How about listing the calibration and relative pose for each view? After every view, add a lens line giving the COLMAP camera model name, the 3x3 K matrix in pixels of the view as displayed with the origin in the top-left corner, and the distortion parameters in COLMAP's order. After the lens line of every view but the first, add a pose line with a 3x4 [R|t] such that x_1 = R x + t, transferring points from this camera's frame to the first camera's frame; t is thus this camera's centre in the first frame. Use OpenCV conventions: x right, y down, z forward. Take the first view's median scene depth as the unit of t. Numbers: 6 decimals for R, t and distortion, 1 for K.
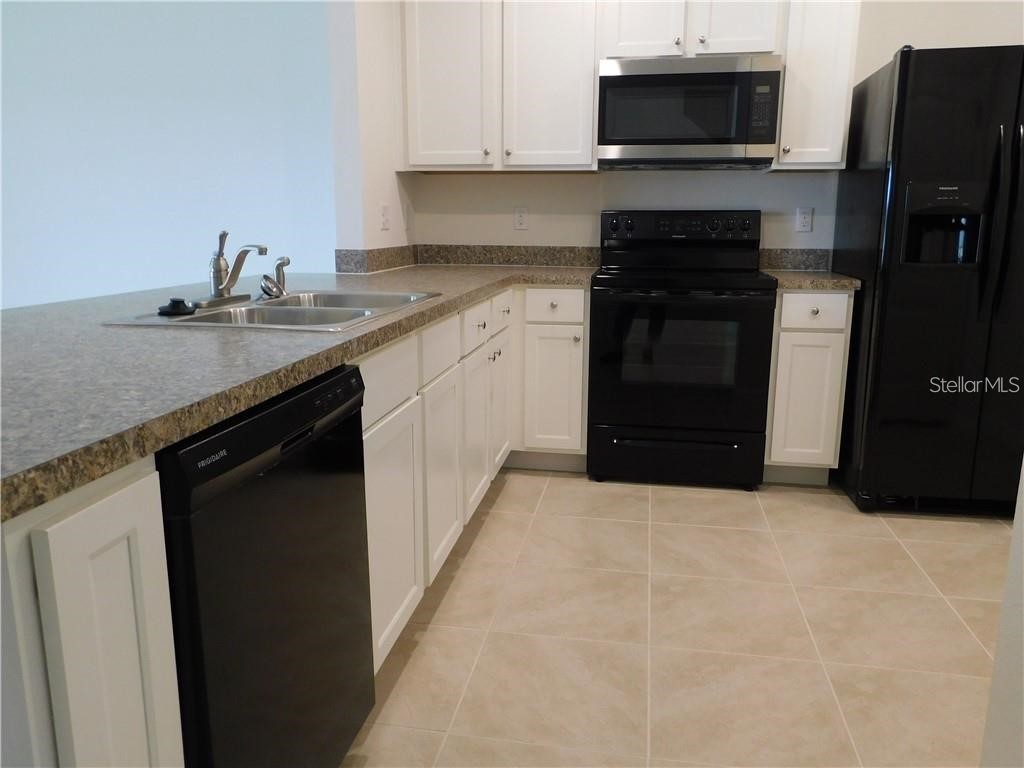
lens RADIAL K [[765.9, 0, 512.0], [0, 765.9, 384.0], [0, 0, 1]] dist [0.002727, 0.003583]
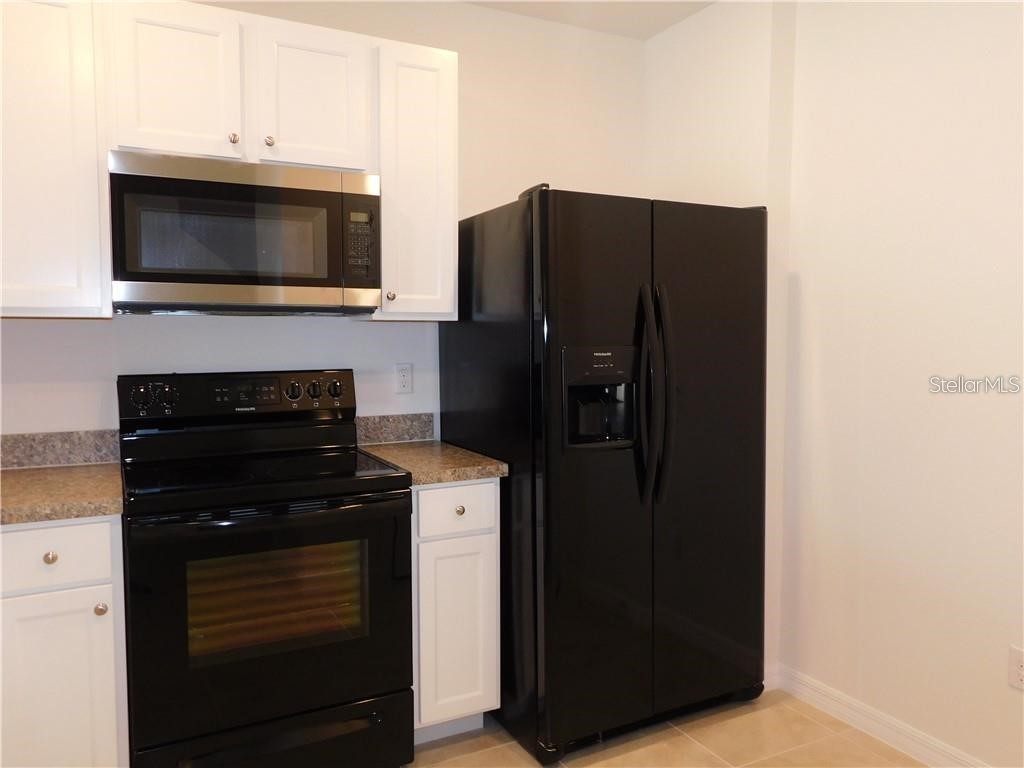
lens RADIAL K [[765.9, 0, 512.0], [0, 765.9, 384.0], [0, 0, 1]] dist [0.002727, 0.003583]
pose [[0.793143, -0.044619, 0.607399, -0.012431], [0.129694, 0.986811, -0.096864, -0.129830], [-0.595066, 0.155603, 0.788469, 0.341594]]
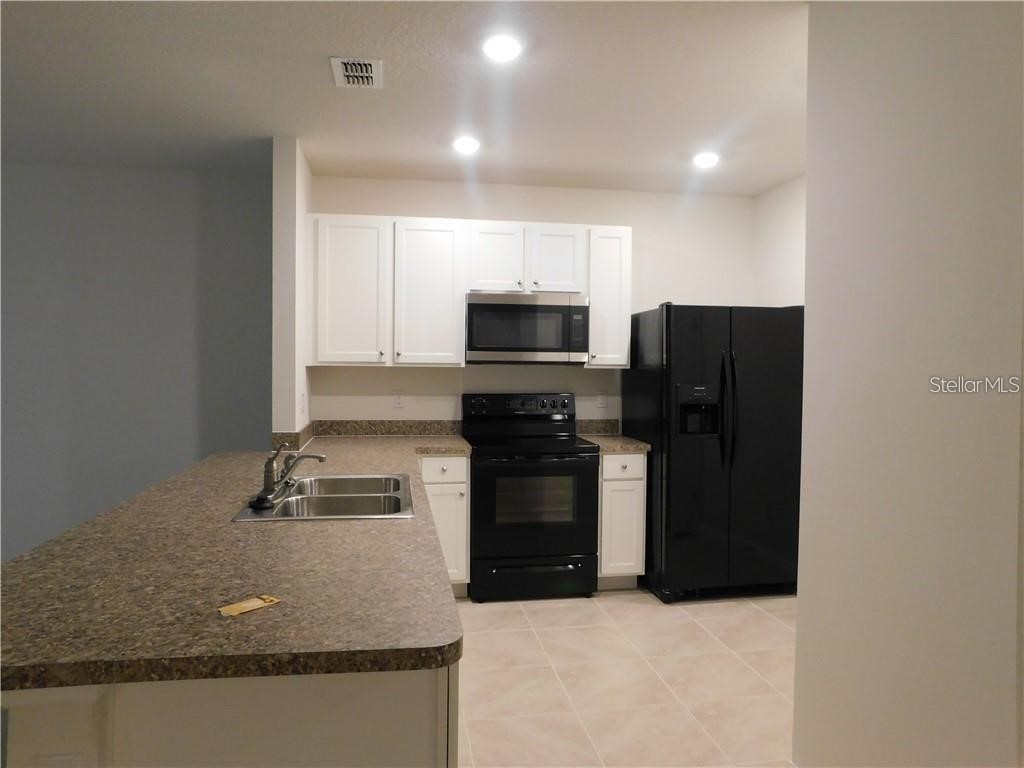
lens RADIAL K [[707.5, 0, 512.0], [0, 707.5, 384.0], [0, 0, 1]] dist [-0.075452, 0.065252]
pose [[0.943023, -0.007145, 0.332651, -0.239336], [0.065114, 0.984401, -0.163447, -0.041629], [-0.326295, 0.175794, 0.928778, -0.196154]]
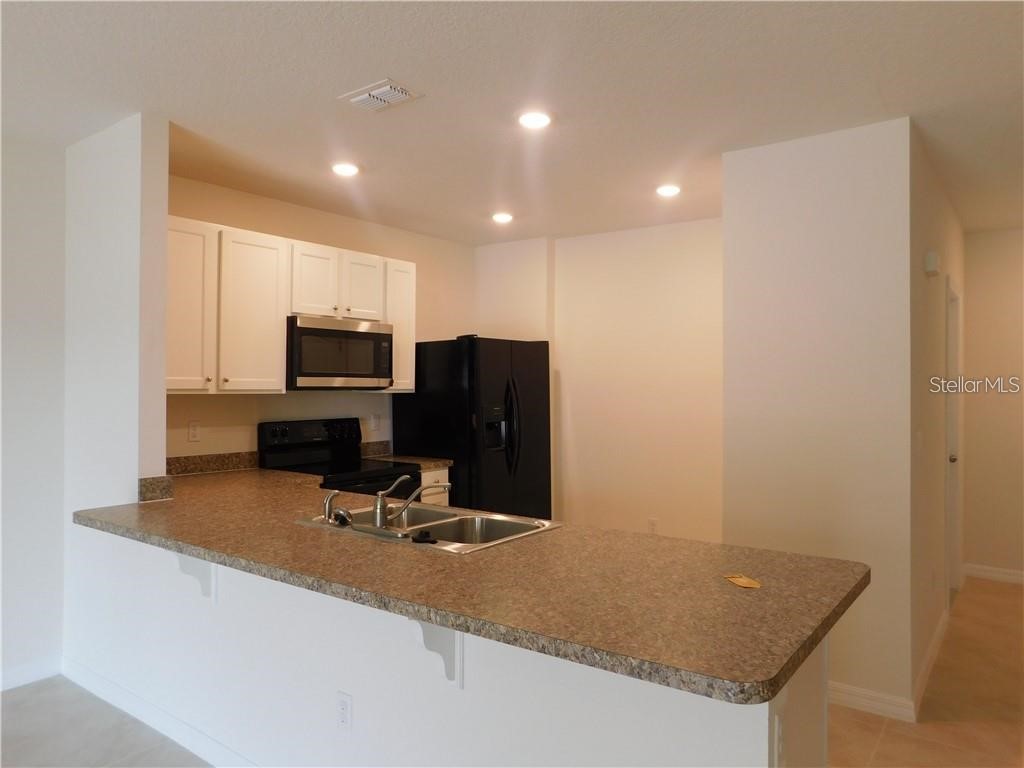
lens RADIAL K [[707.5, 0, 512.0], [0, 707.5, 384.0], [0, 0, 1]] dist [-0.075452, 0.065252]
pose [[0.453229, -0.001587, 0.891393, -0.808659], [0.186746, 0.977976, -0.093210, -0.120608], [-0.871613, 0.208709, 0.443544, 0.152154]]
